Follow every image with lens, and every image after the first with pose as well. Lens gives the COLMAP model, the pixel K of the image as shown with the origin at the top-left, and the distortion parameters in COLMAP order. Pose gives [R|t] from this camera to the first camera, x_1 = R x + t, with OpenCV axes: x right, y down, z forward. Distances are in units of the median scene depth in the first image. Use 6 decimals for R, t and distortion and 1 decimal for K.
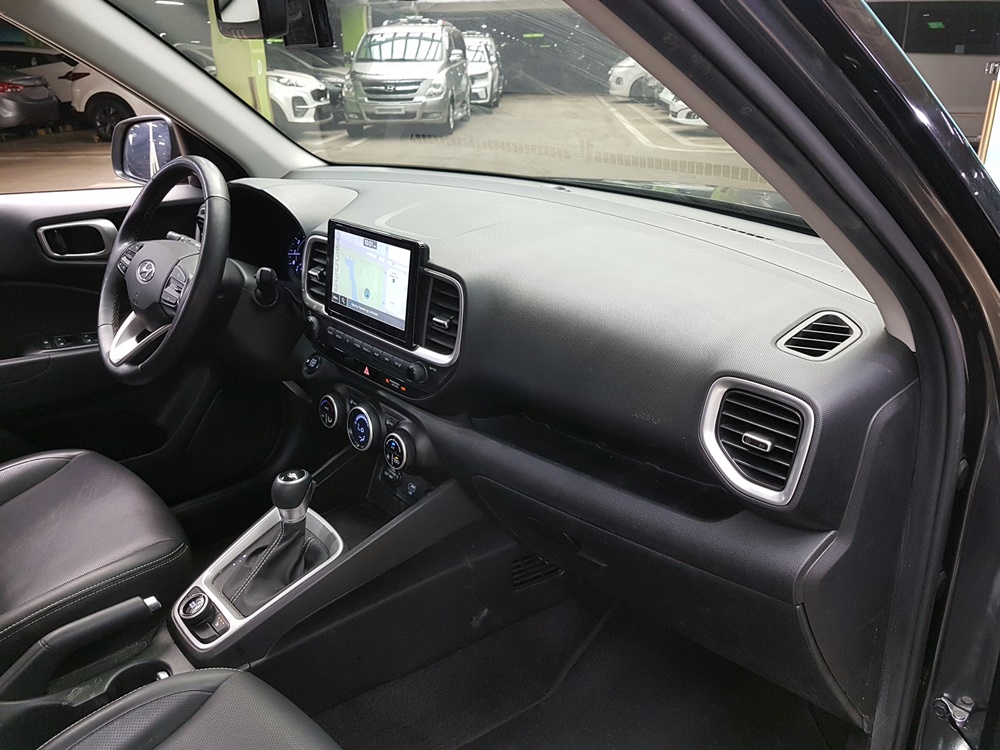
lens RADIAL K [[809.9, 0, 500.0], [0, 809.9, 375.0], [0, 0, 1]] dist [0.003122, -0.000633]
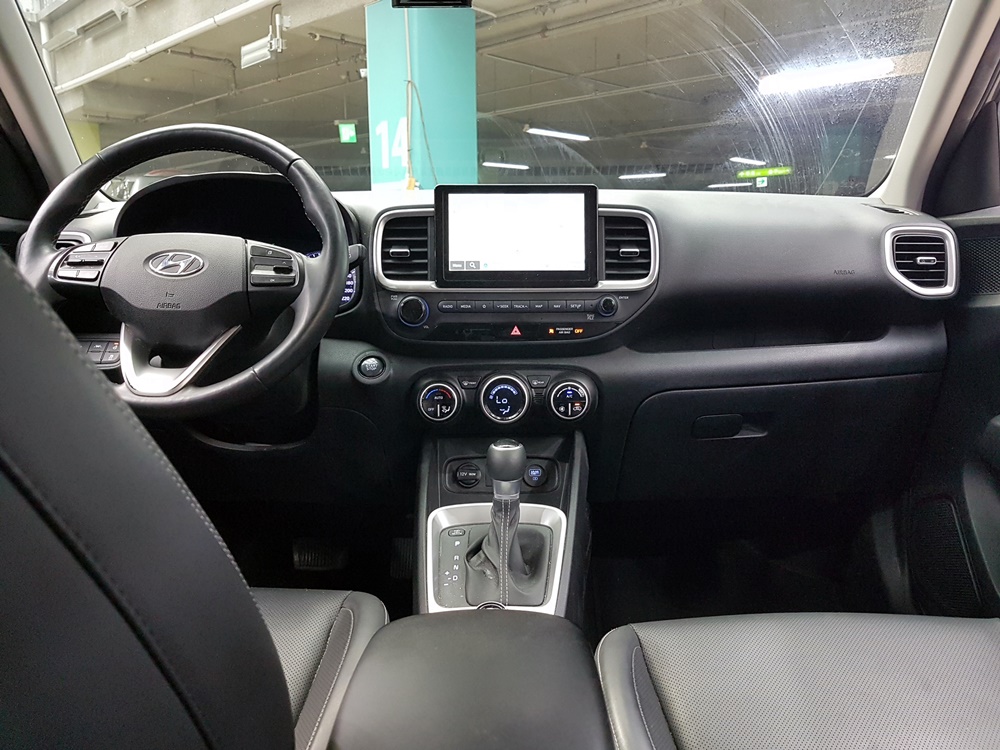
lens RADIAL K [[809.9, 0, 500.0], [0, 809.9, 375.0], [0, 0, 1]] dist [0.003122, -0.000633]
pose [[0.639520, -0.103105, 0.761829, -1.010774], [0.282055, 0.953329, -0.107749, 0.158704], [-0.715164, 0.283785, 0.638754, 0.442755]]
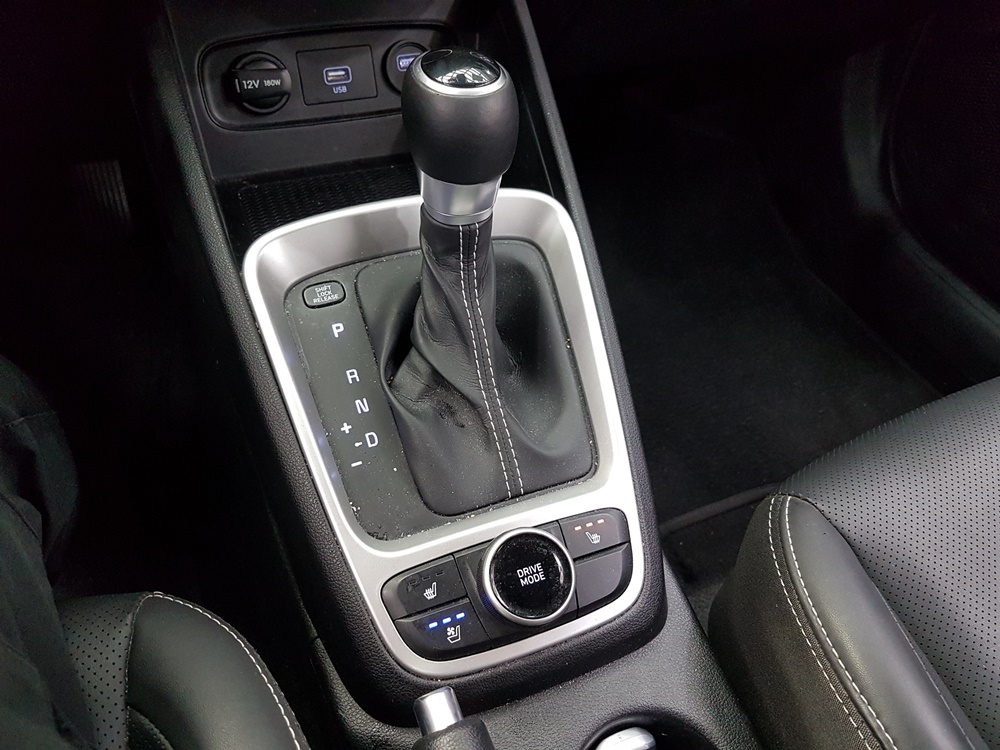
lens RADIAL K [[768.4, 0, 498.5], [0, 768.4, 361.4], [0, 0, 1]] dist [-0.002806, 0.004818]
pose [[0.286579, -0.654935, 0.699237, -0.565205], [0.277049, 0.755319, 0.593917, 0.045336], [-0.917124, 0.023519, 0.397908, 0.945777]]
